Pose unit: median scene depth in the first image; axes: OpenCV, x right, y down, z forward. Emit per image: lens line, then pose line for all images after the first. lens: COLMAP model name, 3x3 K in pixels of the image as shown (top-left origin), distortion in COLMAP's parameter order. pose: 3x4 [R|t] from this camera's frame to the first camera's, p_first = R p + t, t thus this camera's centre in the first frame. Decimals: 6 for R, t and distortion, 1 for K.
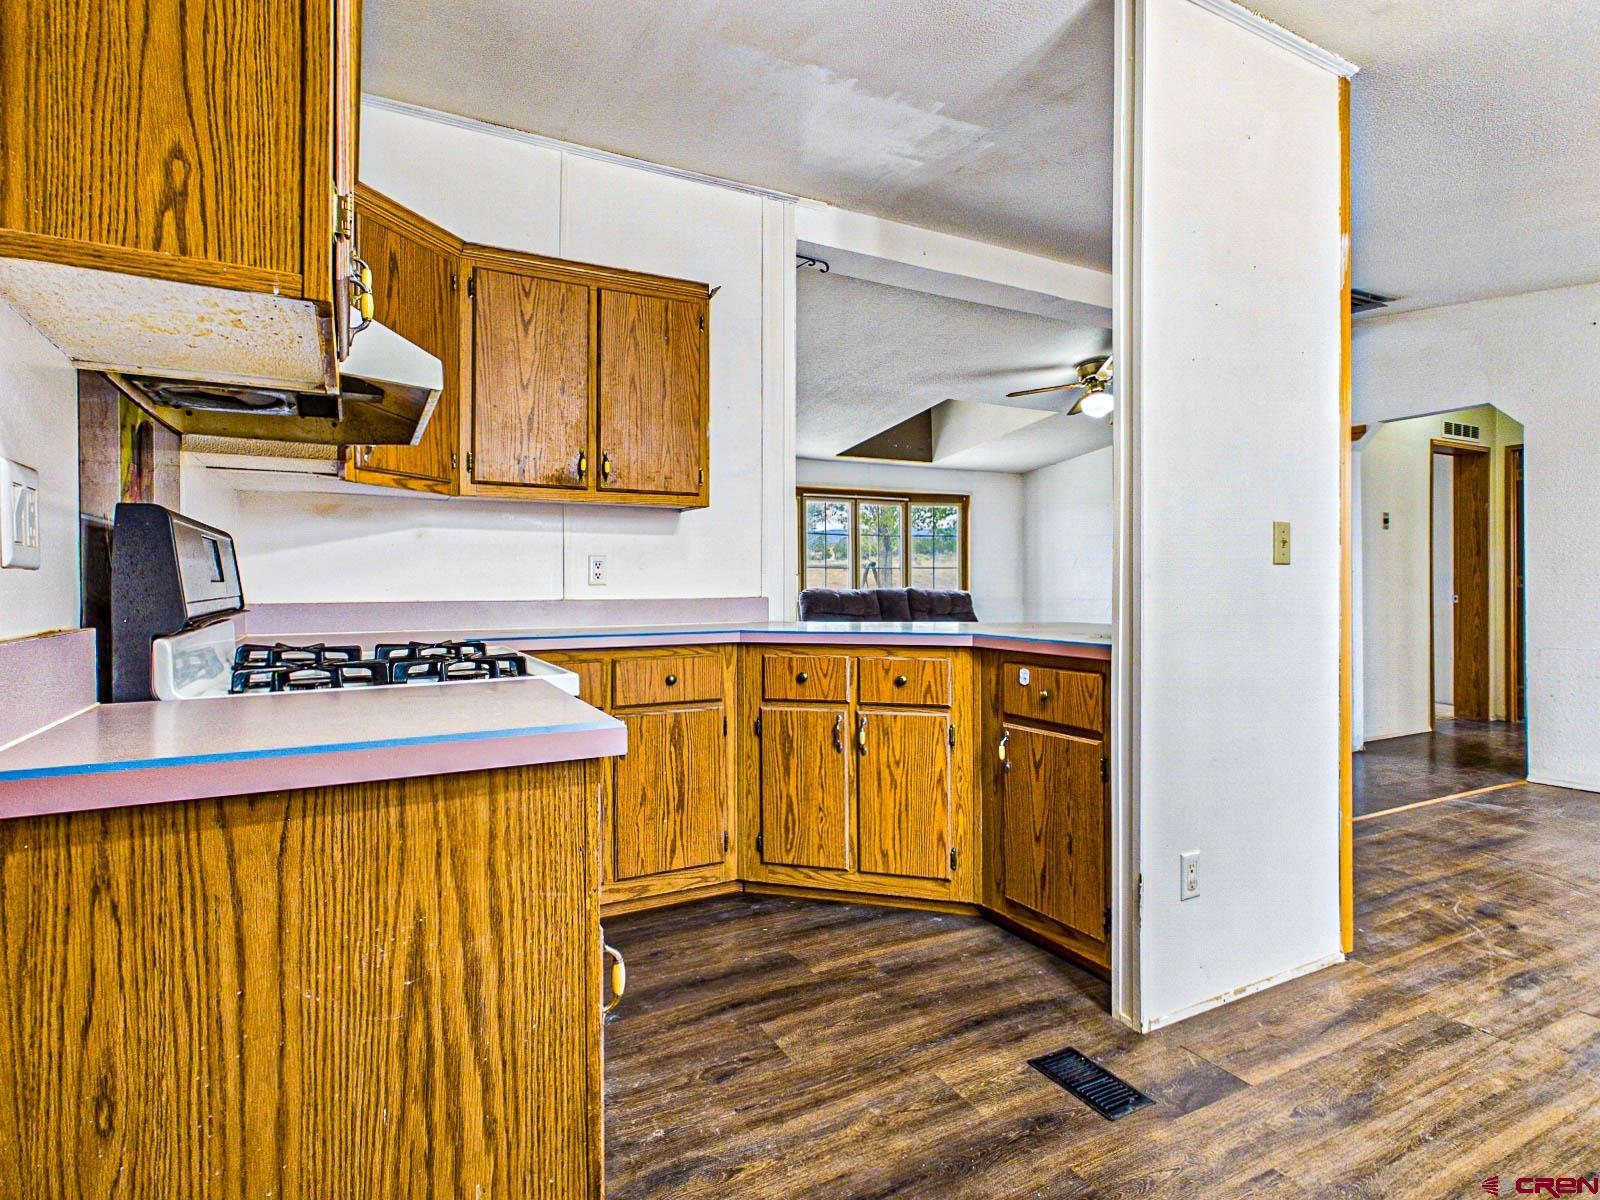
lens RADIAL K [[840.3, 0, 800.3], [0, 840.3, 578.4], [0, 0, 1]] dist [0.001020, 0.001568]
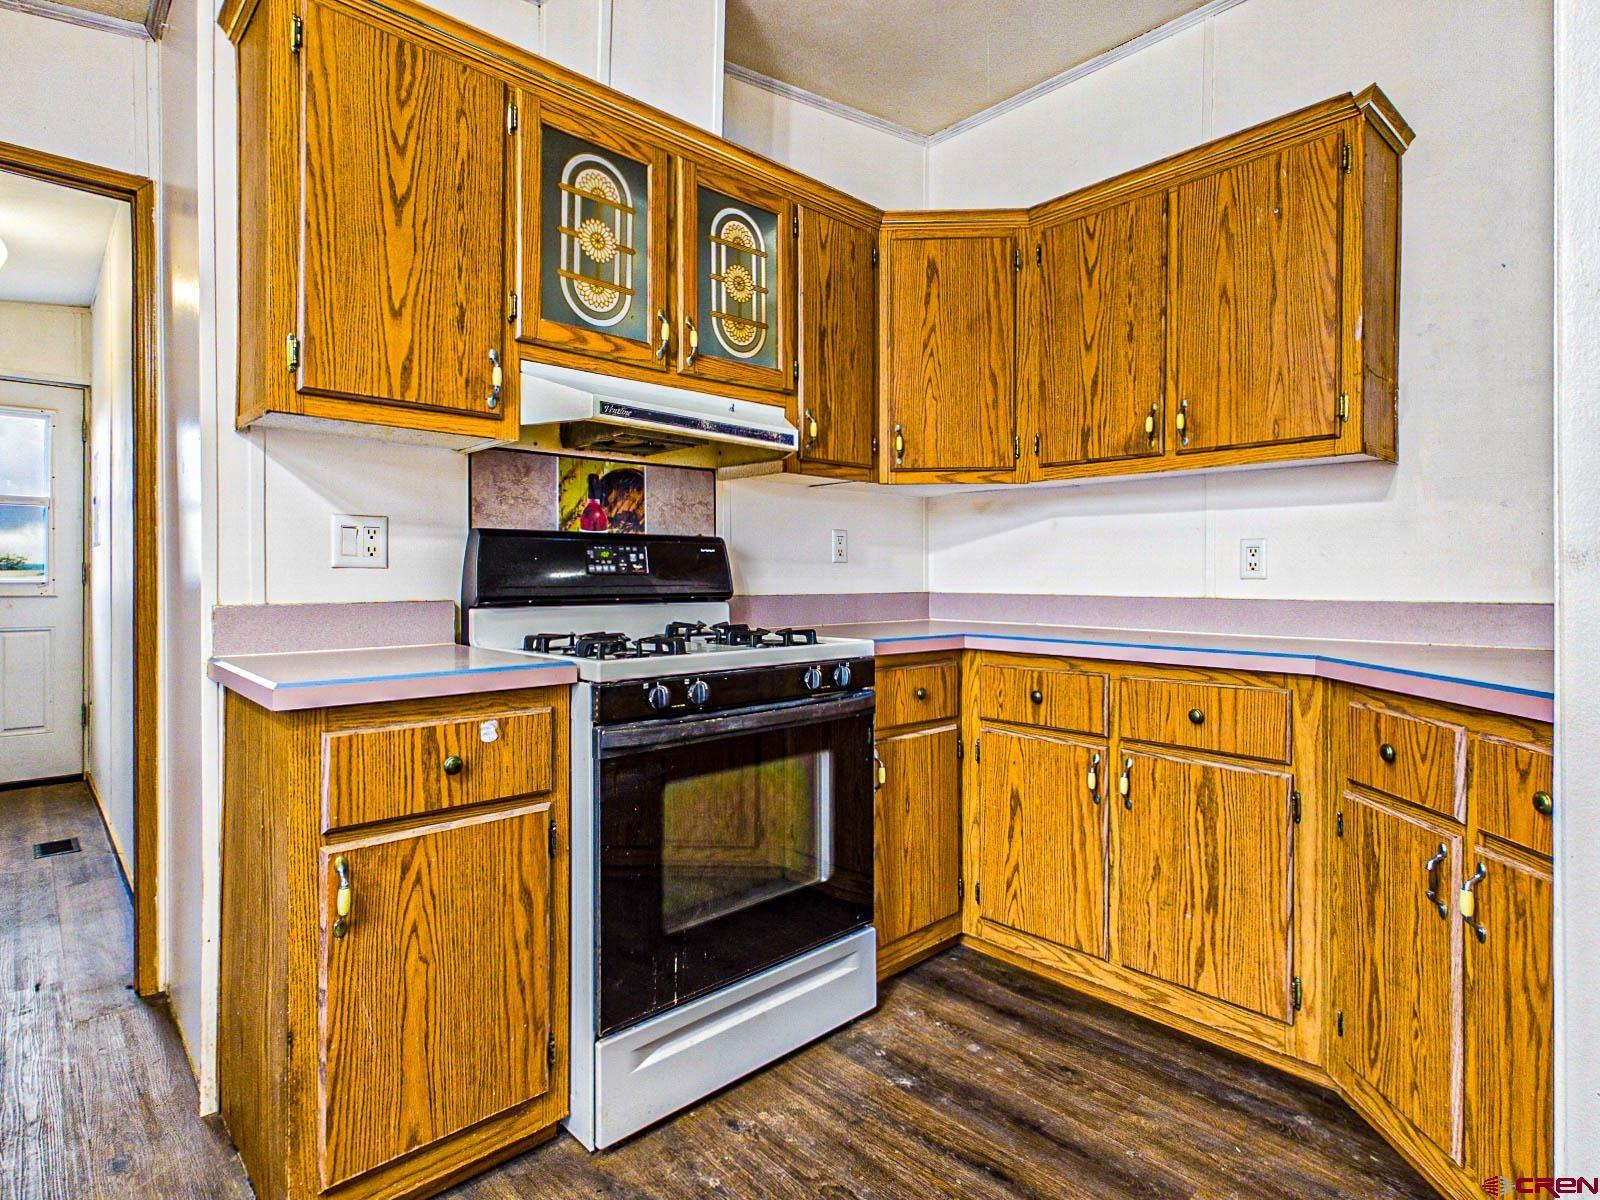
lens RADIAL K [[840.3, 0, 800.3], [0, 840.3, 578.4], [0, 0, 1]] dist [0.001020, 0.001568]
pose [[0.261339, 0.005053, -0.965234, 0.426675], [0.003655, 0.999974, 0.006224, 0.001452], [0.965240, -0.005155, 0.261314, 0.501292]]
